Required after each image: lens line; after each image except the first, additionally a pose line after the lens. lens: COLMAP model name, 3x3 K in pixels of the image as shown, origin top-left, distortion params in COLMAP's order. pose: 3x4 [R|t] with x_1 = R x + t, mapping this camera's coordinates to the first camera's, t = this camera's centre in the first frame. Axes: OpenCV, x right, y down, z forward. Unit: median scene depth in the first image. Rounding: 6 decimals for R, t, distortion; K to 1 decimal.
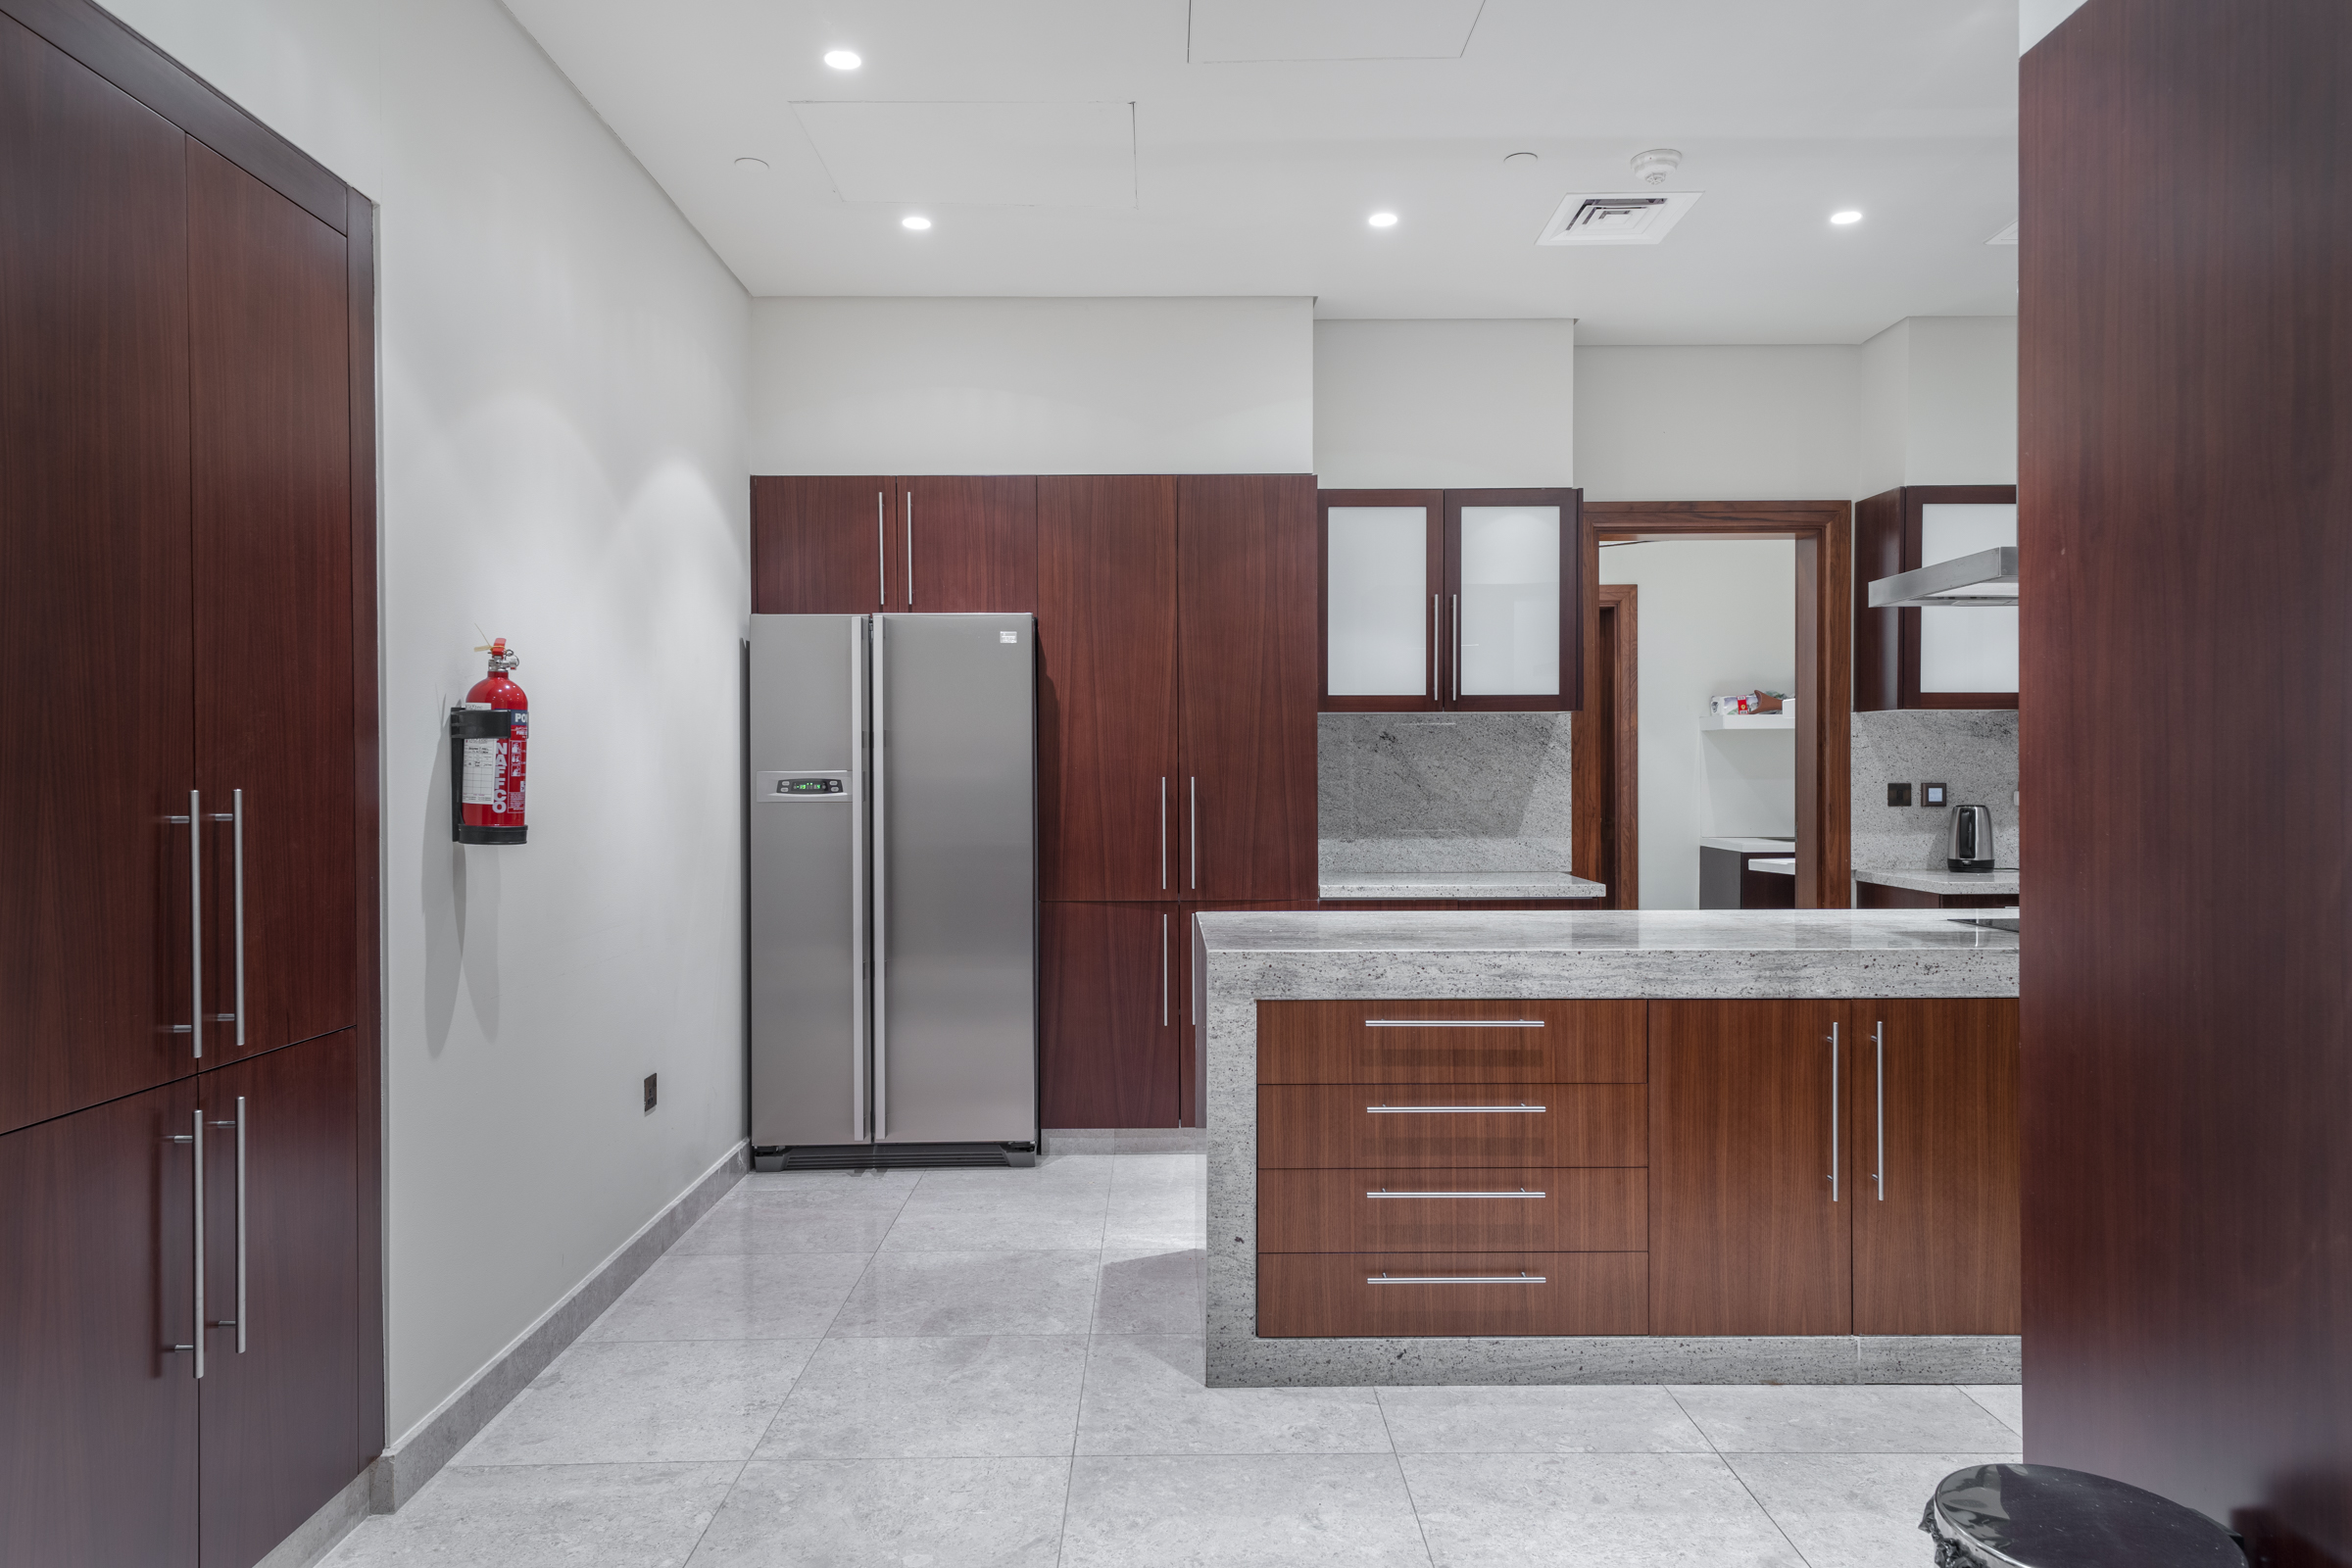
lens RADIAL K [[1527.6, 0, 1178.2], [0, 1527.6, 774.6], [0, 0, 1]] dist [0.024518, -0.000648]
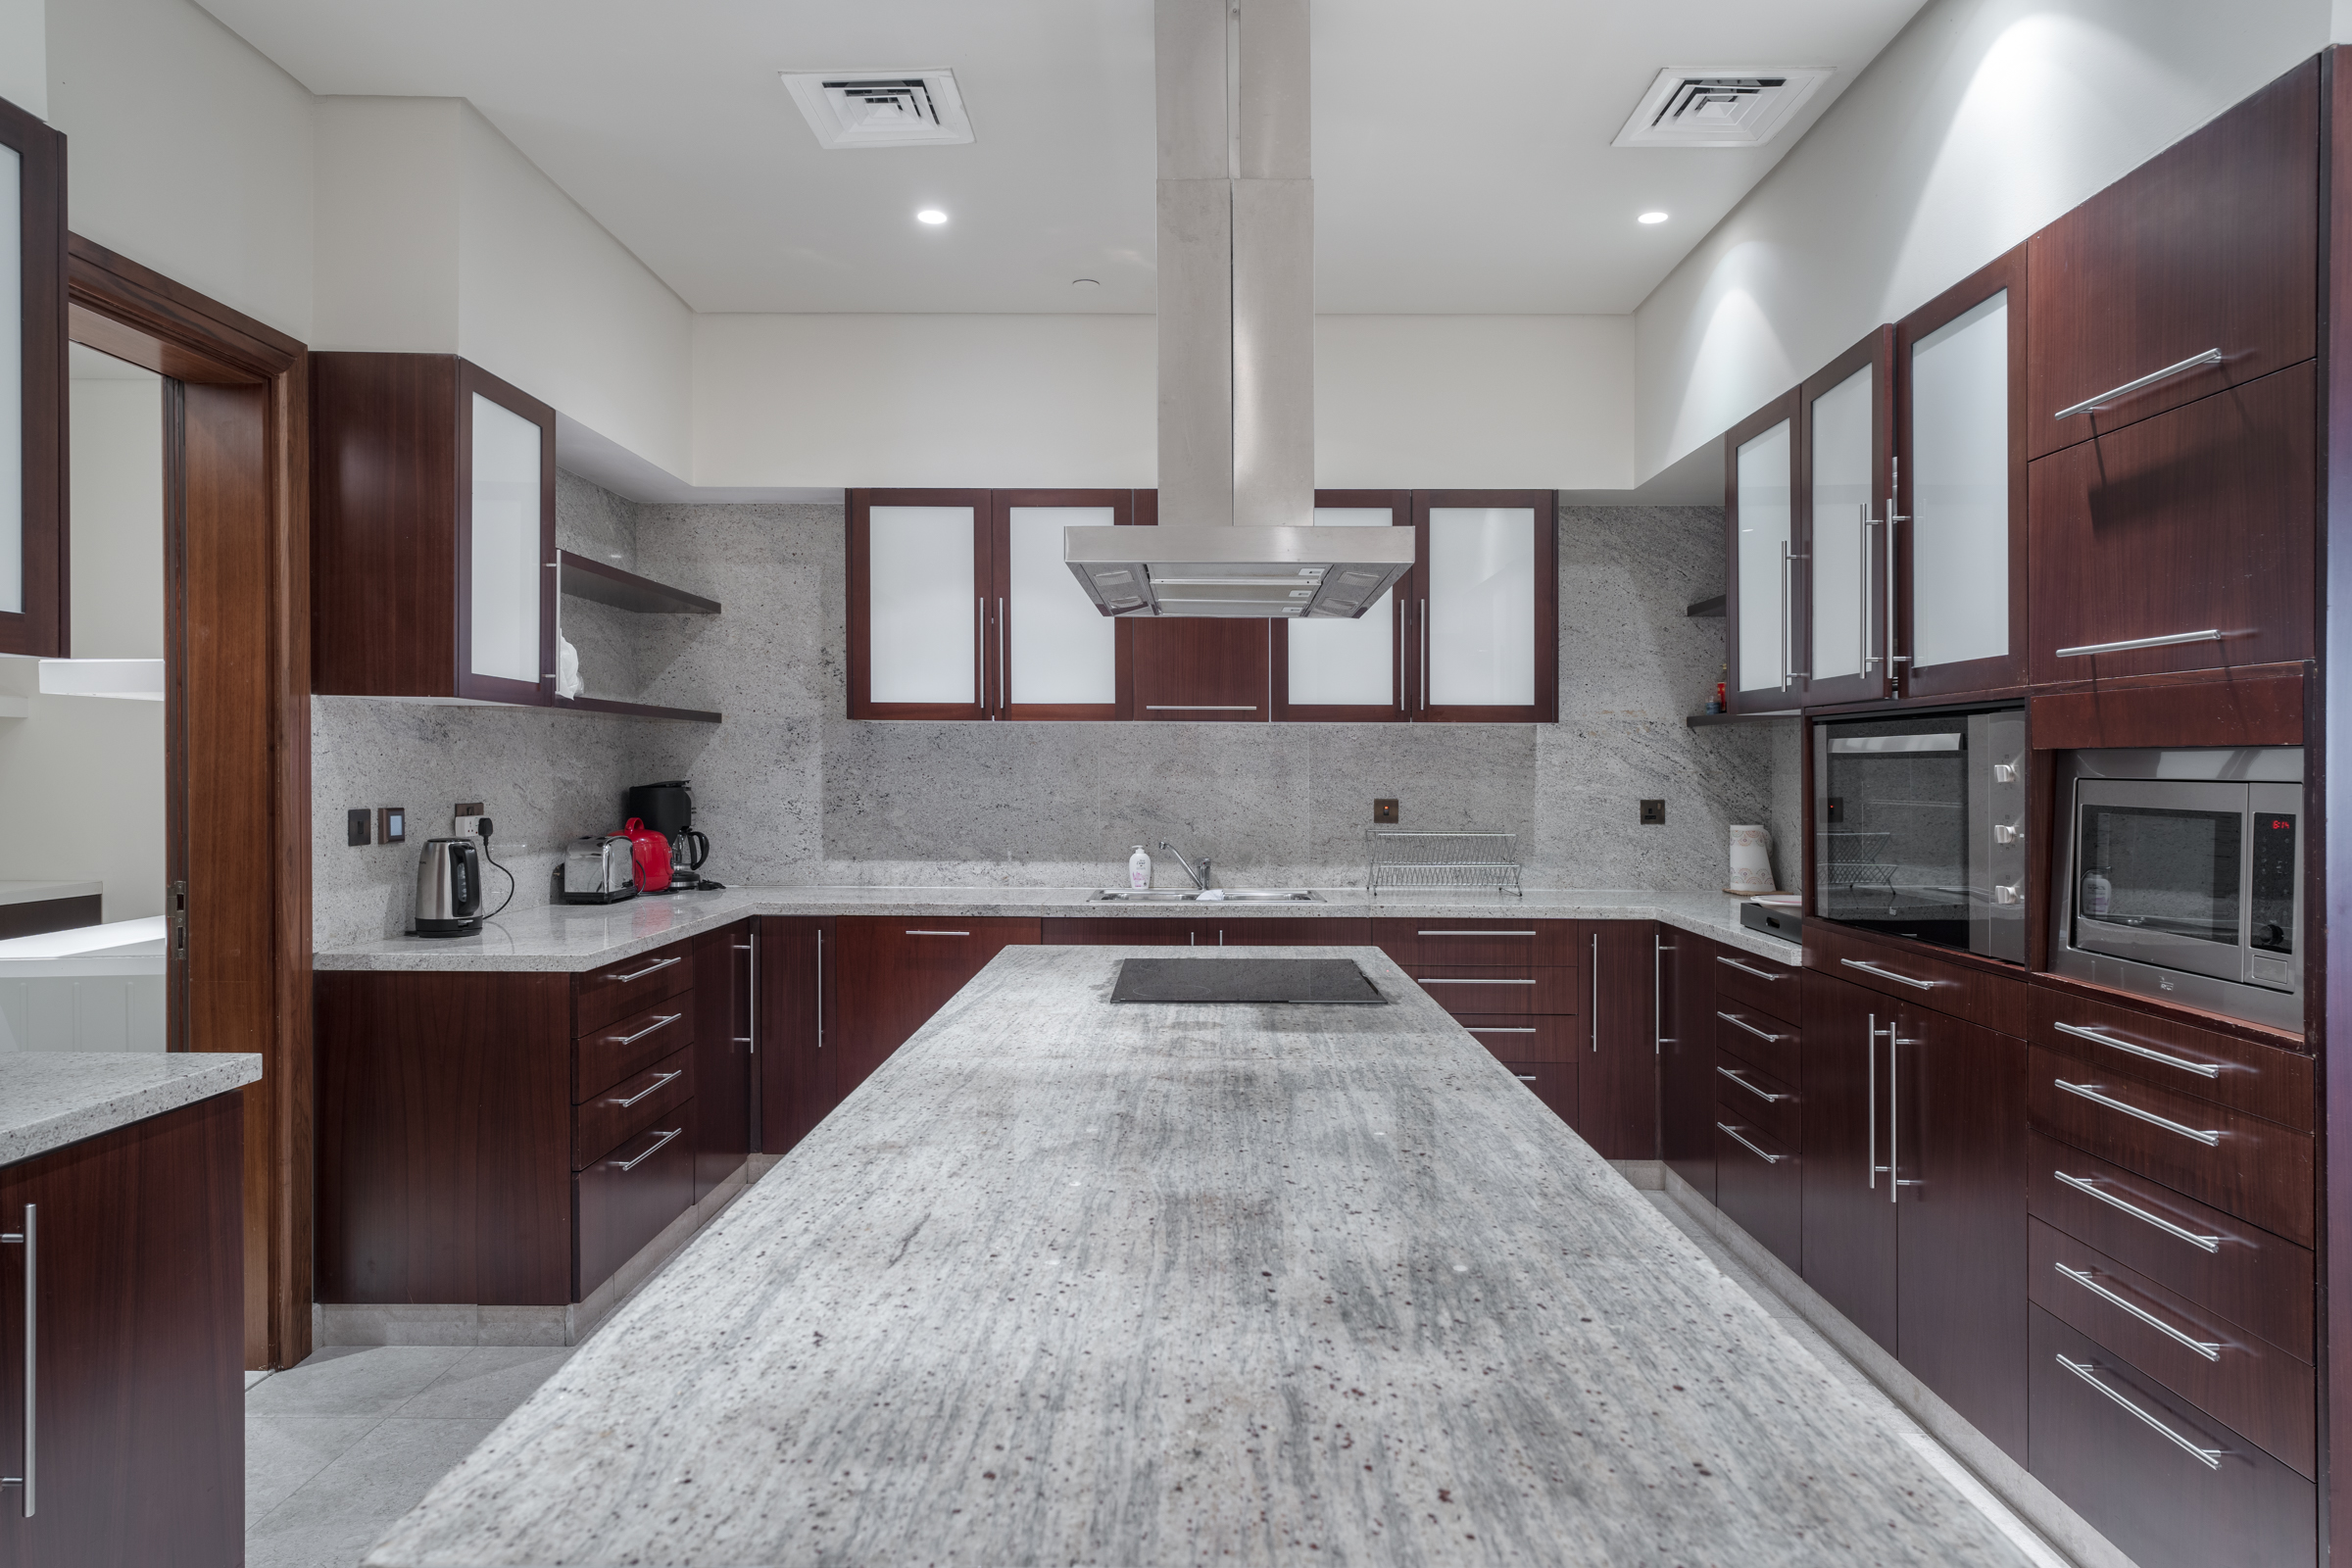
lens RADIAL K [[1428.2, 0, 1176.2], [0, 1428.2, 779.3], [0, 0, 1]] dist [0.016504, 0.003018]
pose [[0.018743, -0.001492, 0.999823, -0.135166], [-0.003708, 0.999992, 0.001562, -0.009962], [-0.999817, -0.003736, 0.018737, 0.697783]]
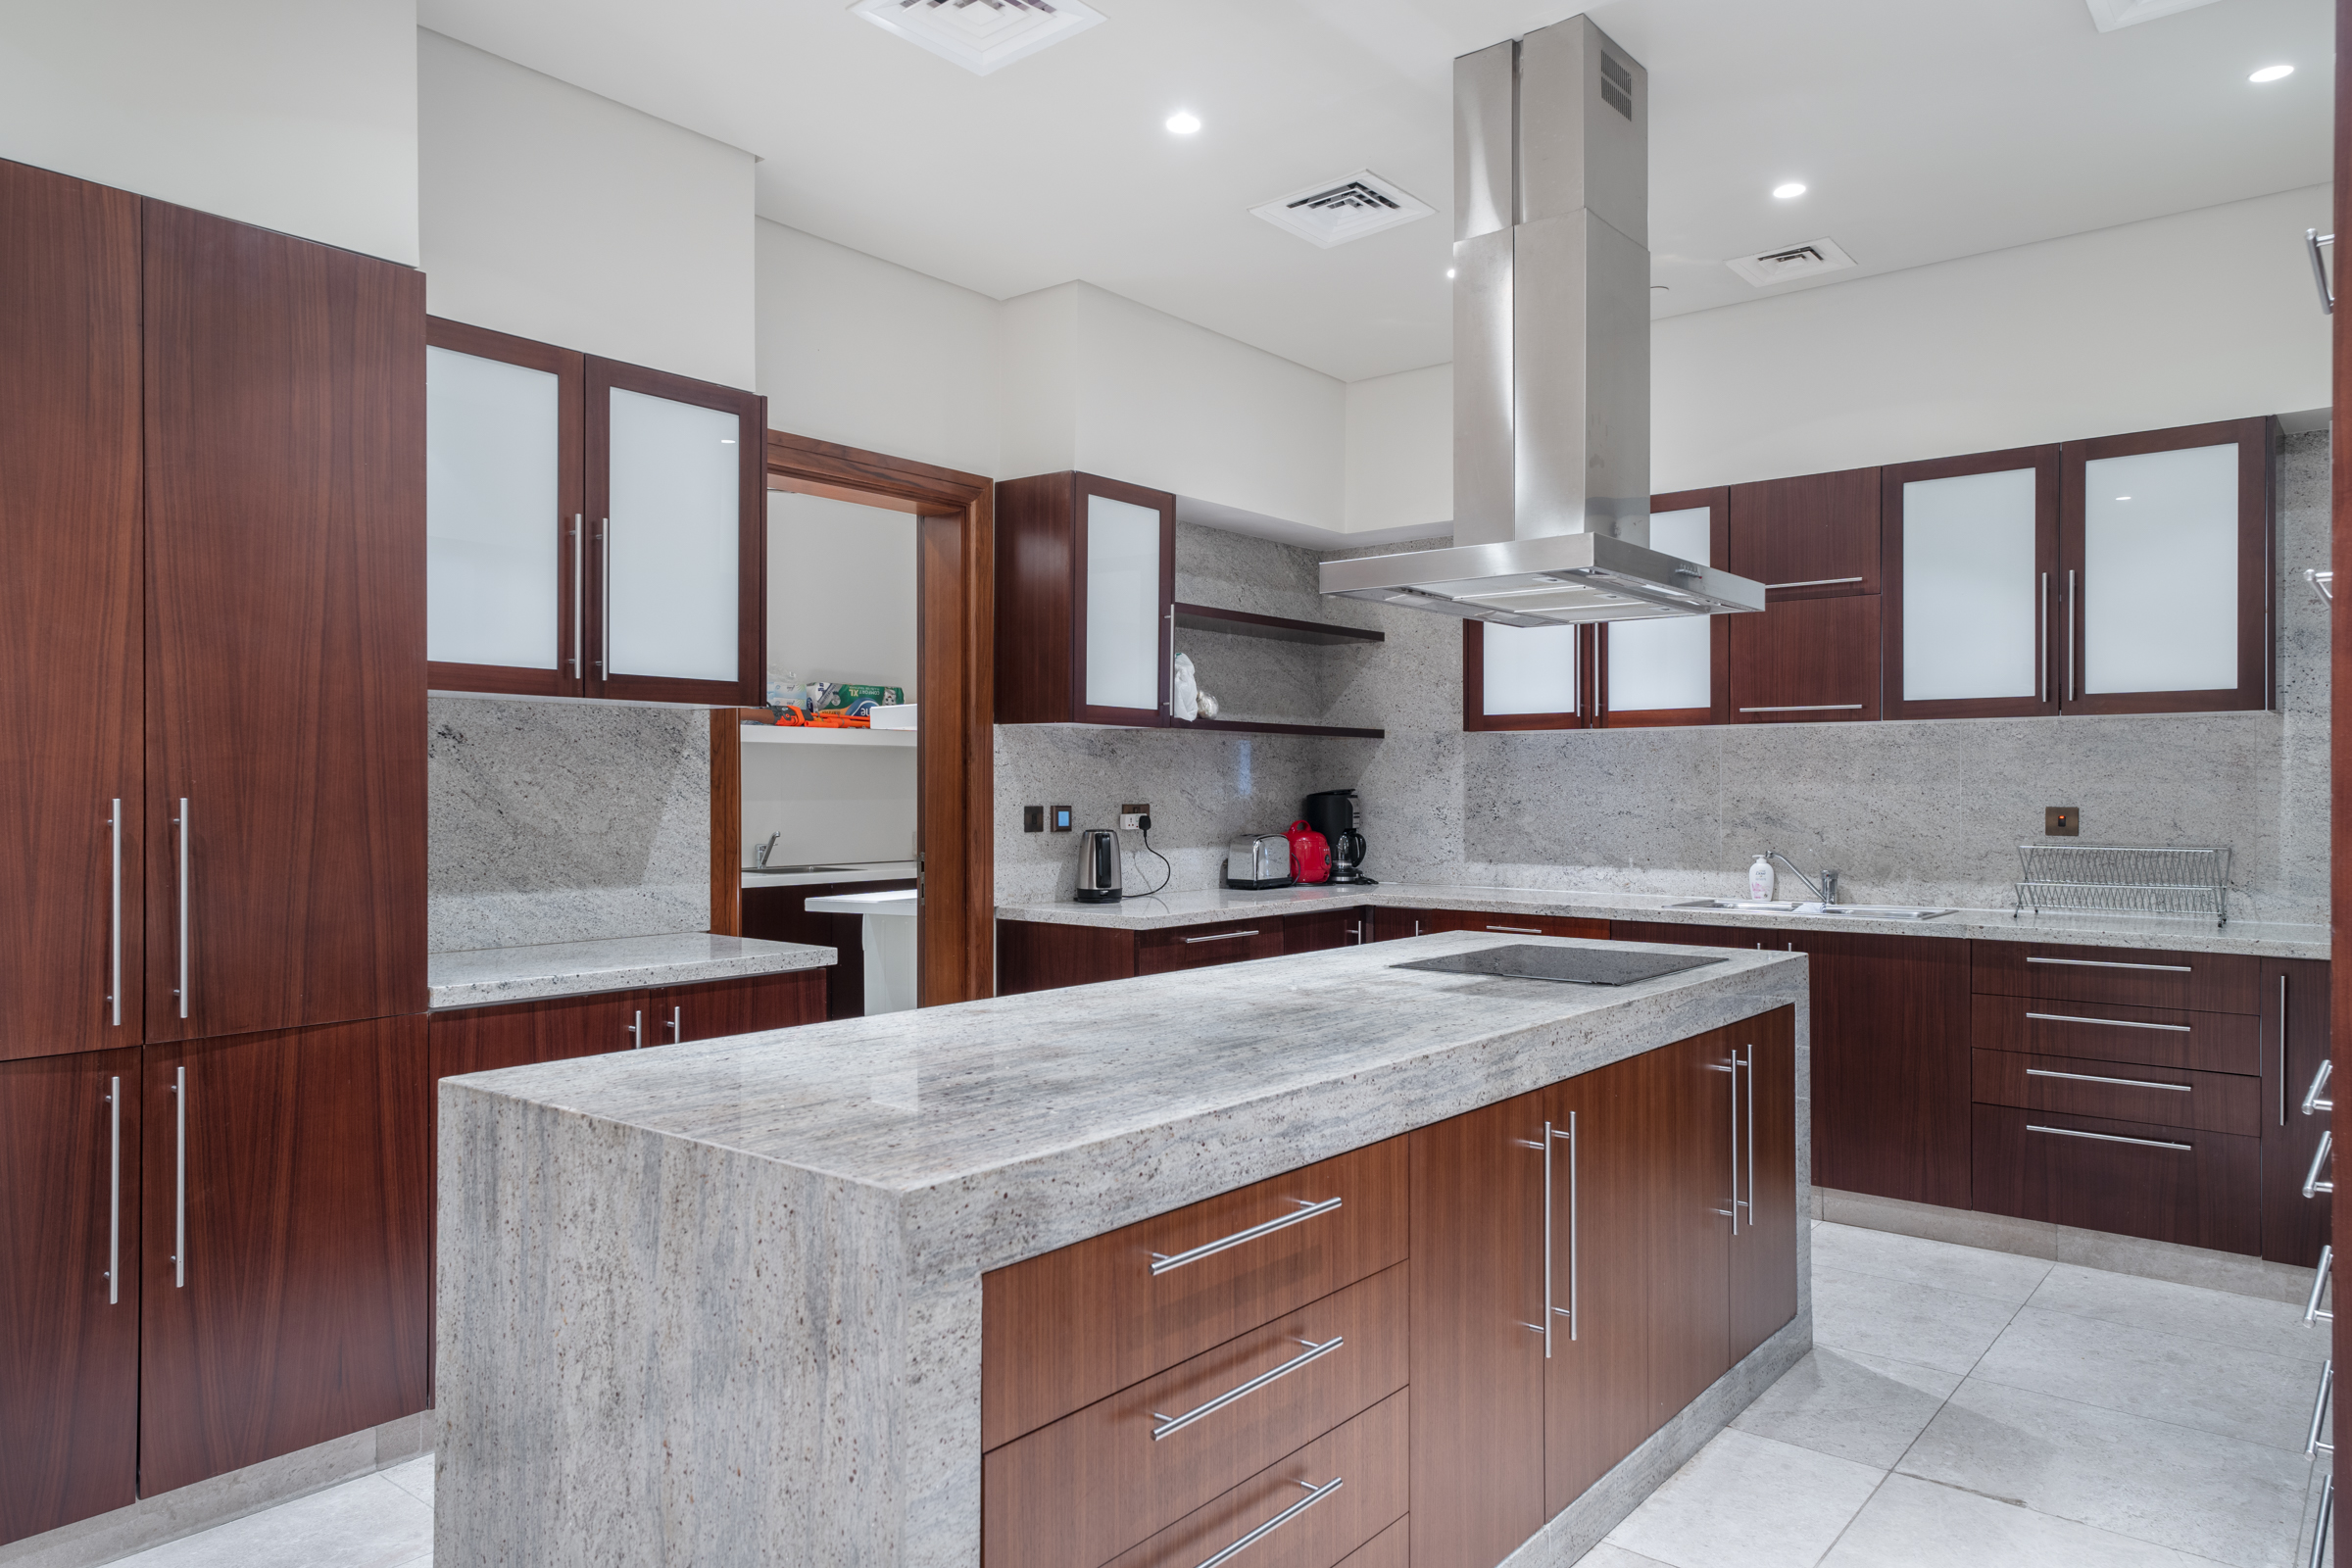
lens RADIAL K [[1527.6, 0, 1186.4], [0, 1527.6, 788.2], [0, 0, 1]] dist [0.024518, -0.000648]
pose [[0.638002, 0.006748, 0.770005, -0.166286], [-0.003037, 0.999976, -0.006247, 0.000552], [-0.770029, 0.001647, 0.638007, 0.397684]]
